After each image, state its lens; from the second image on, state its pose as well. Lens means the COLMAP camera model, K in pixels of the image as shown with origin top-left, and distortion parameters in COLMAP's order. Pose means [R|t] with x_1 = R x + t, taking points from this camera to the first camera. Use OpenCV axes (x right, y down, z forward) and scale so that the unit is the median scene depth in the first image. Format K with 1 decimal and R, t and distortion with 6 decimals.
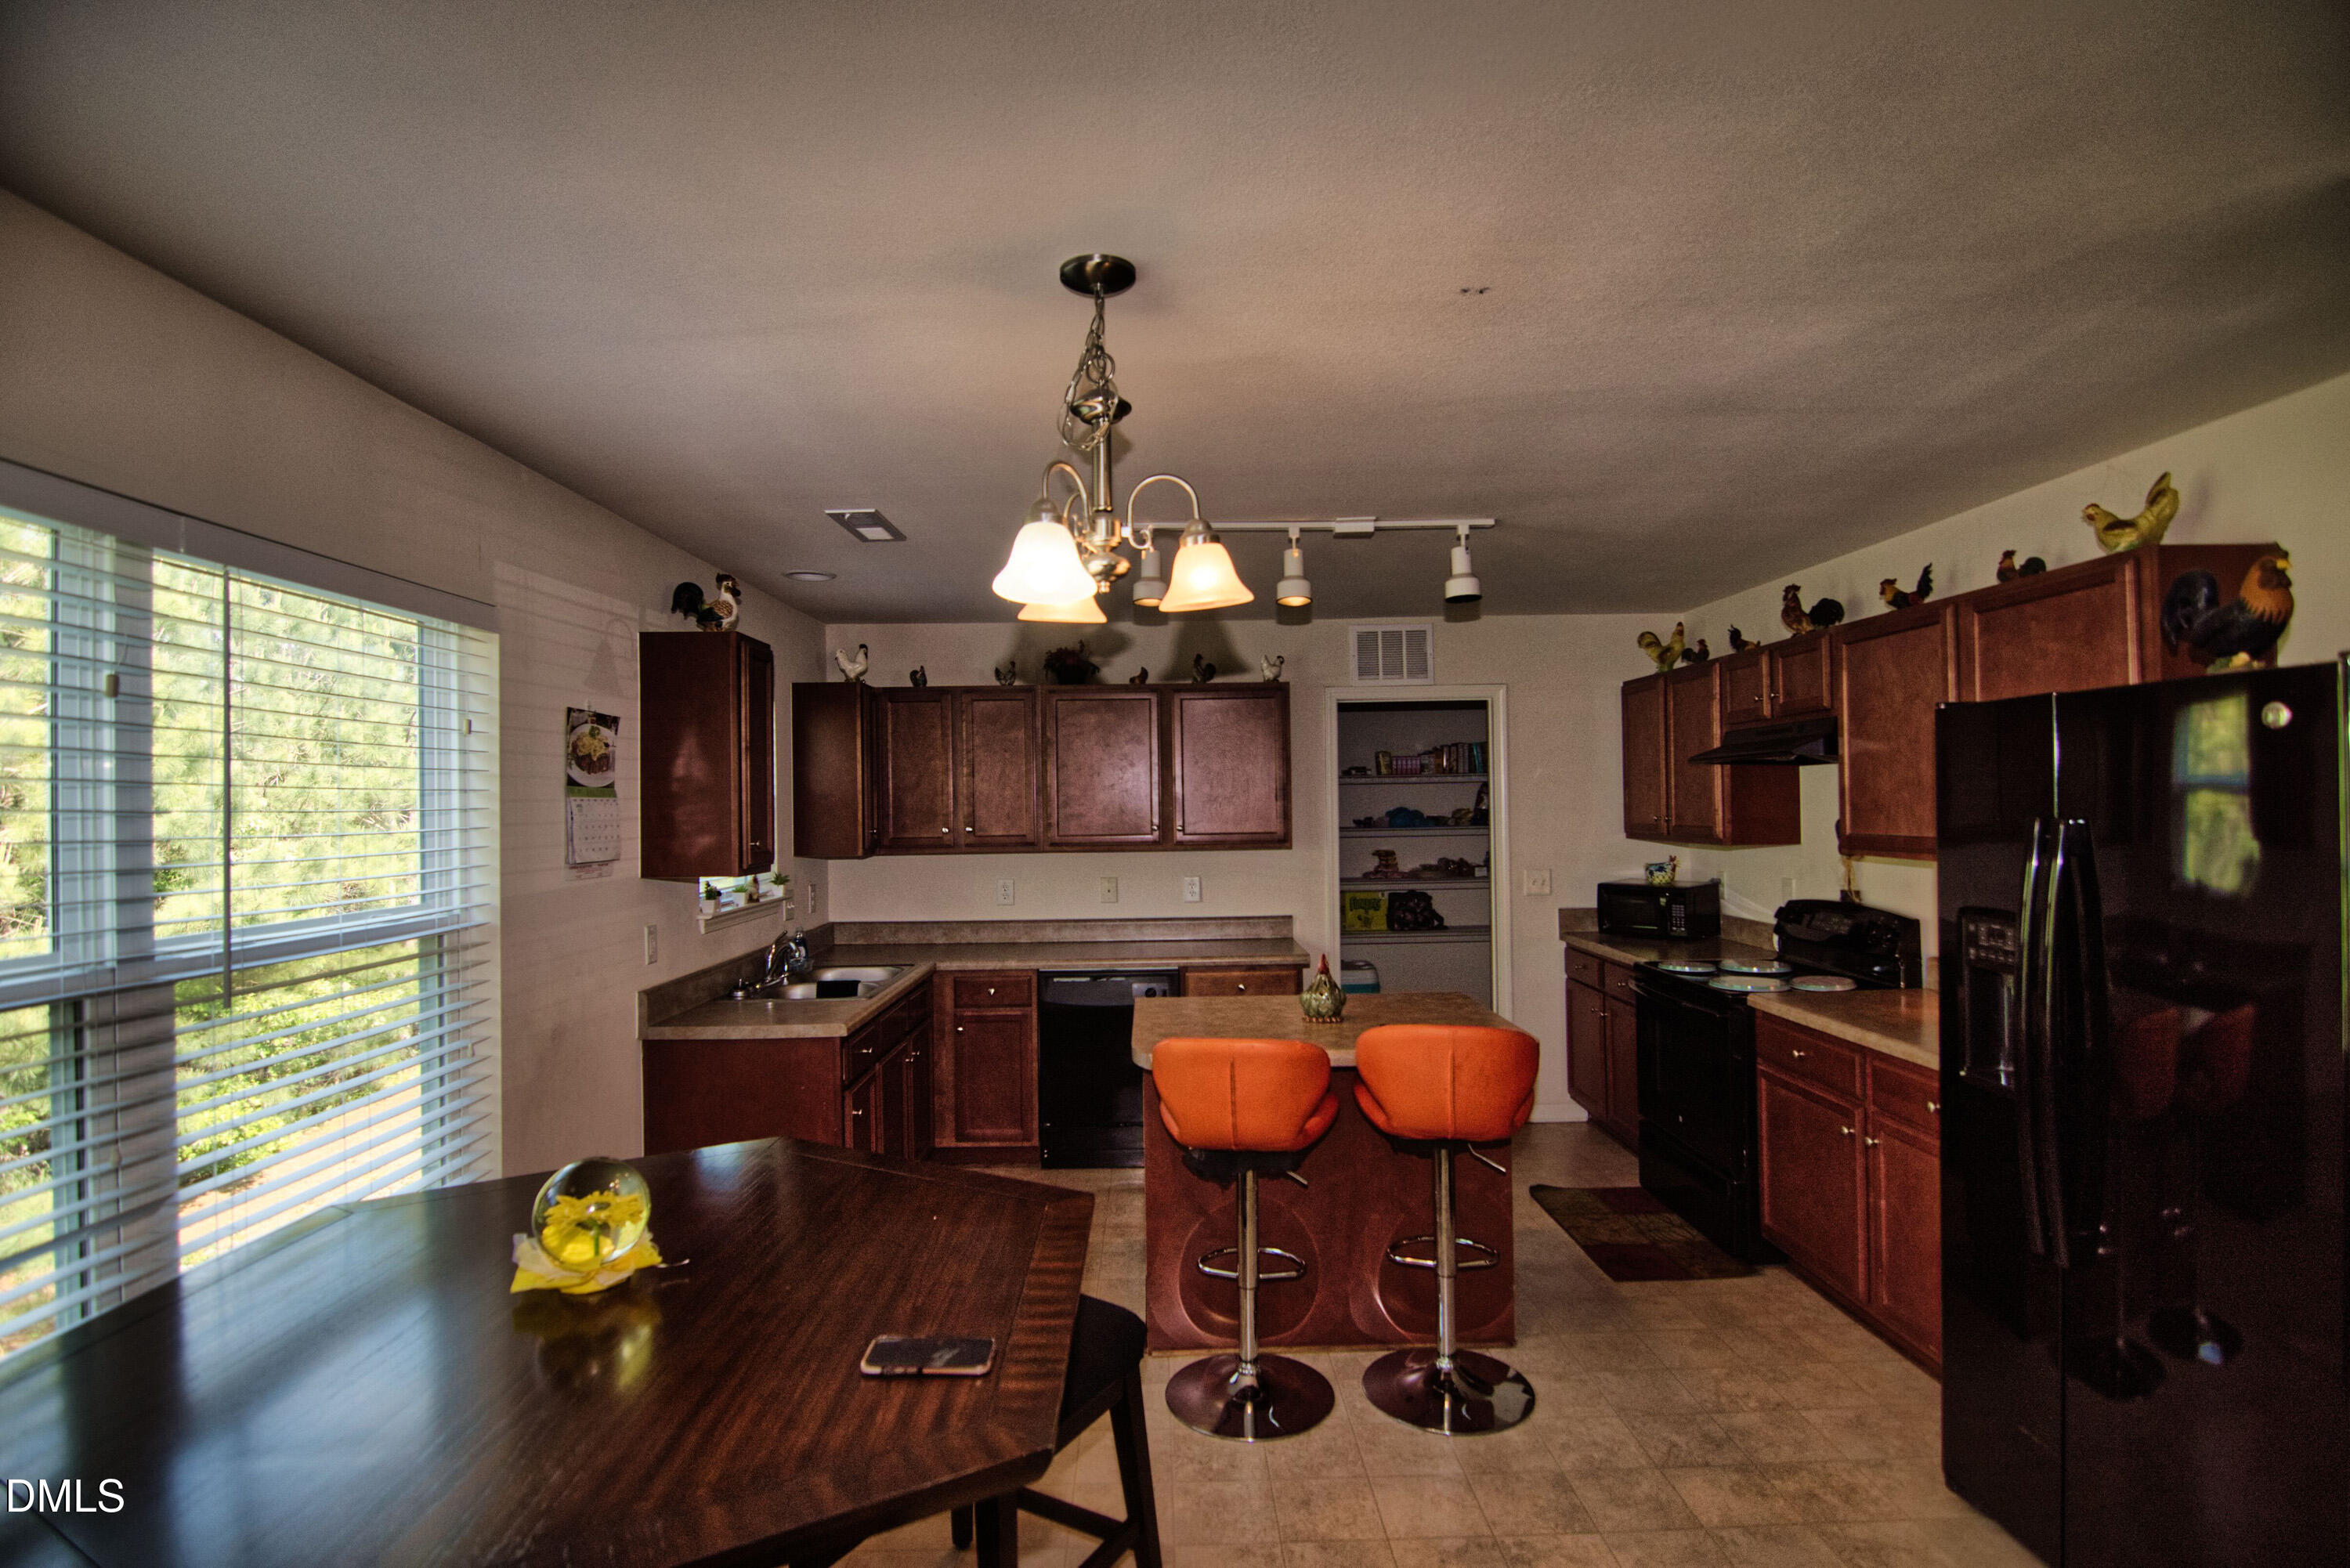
lens RADIAL K [[1042.8, 0, 1173.9], [0, 1042.8, 795.6], [0, 0, 1]] dist [0.001874, -0.008168]
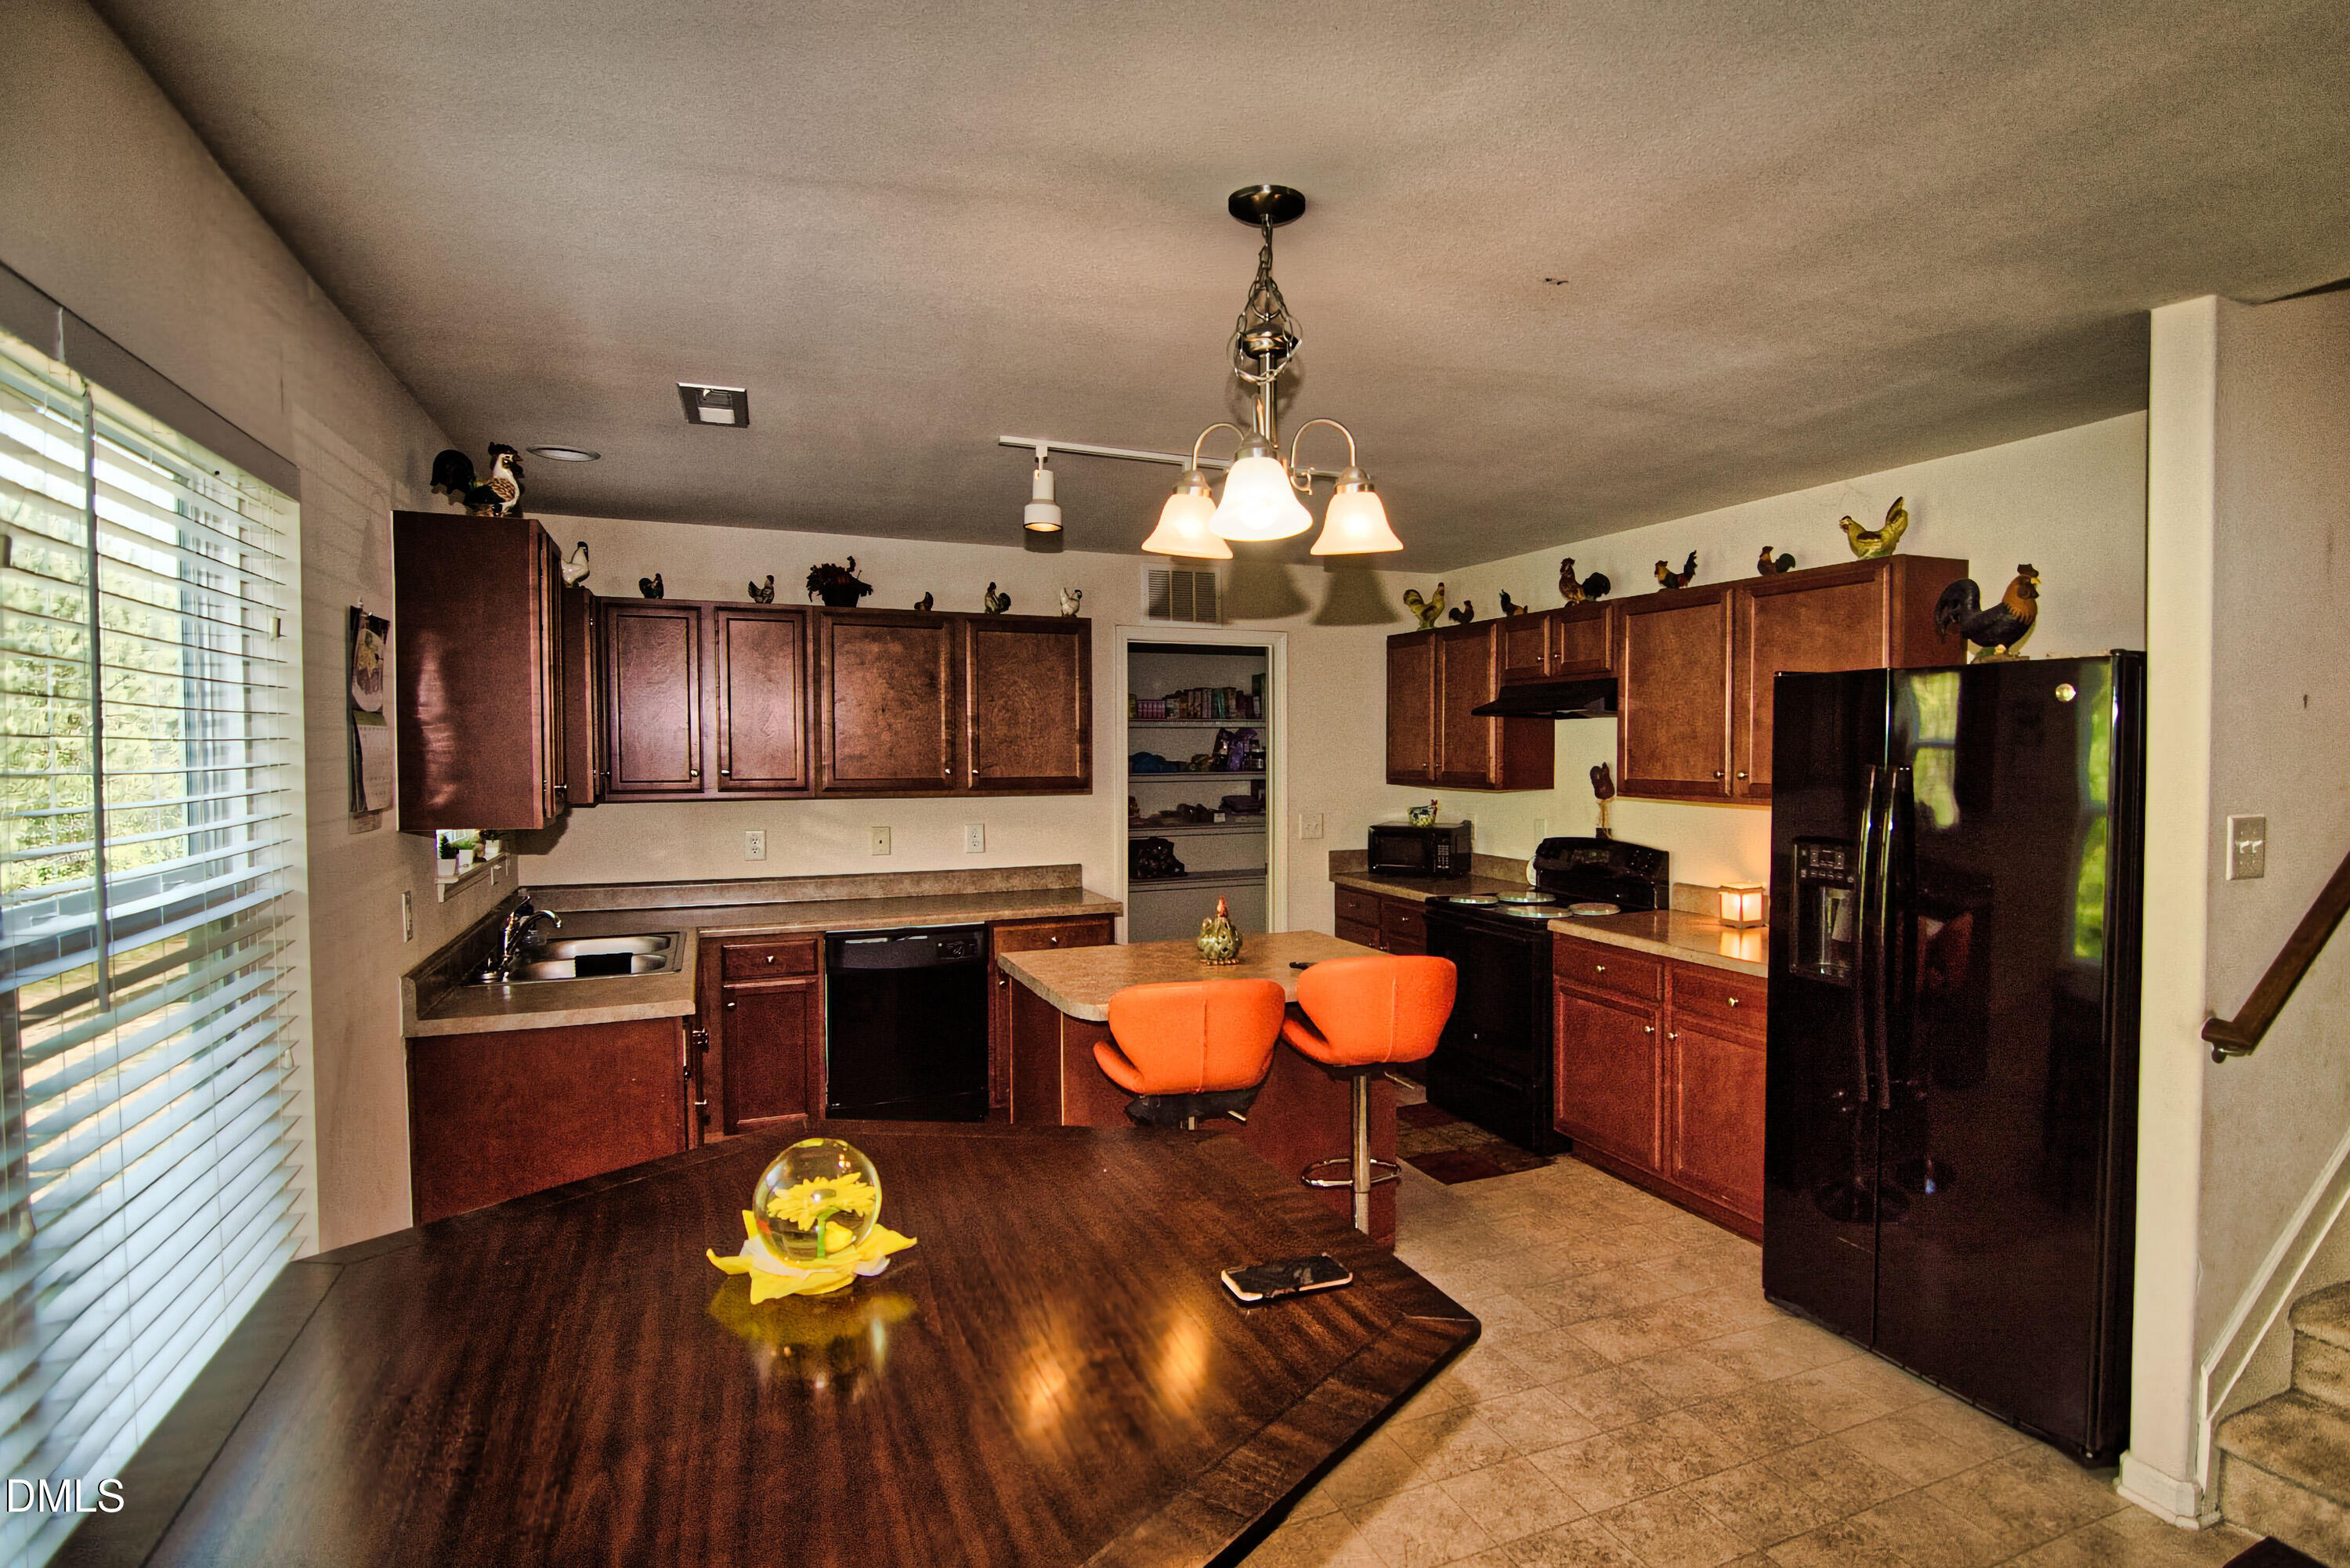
lens RADIAL K [[1138.1, 0, 1175.0], [0, 1138.1, 784.0], [0, 0, 1]] dist [0.000253, -0.000572]
pose [[0.929445, 0.001918, 0.368955, -0.277243], [-0.016180, 0.999236, 0.035566, 0.004843], [-0.368605, -0.039026, 0.928767, 0.006388]]
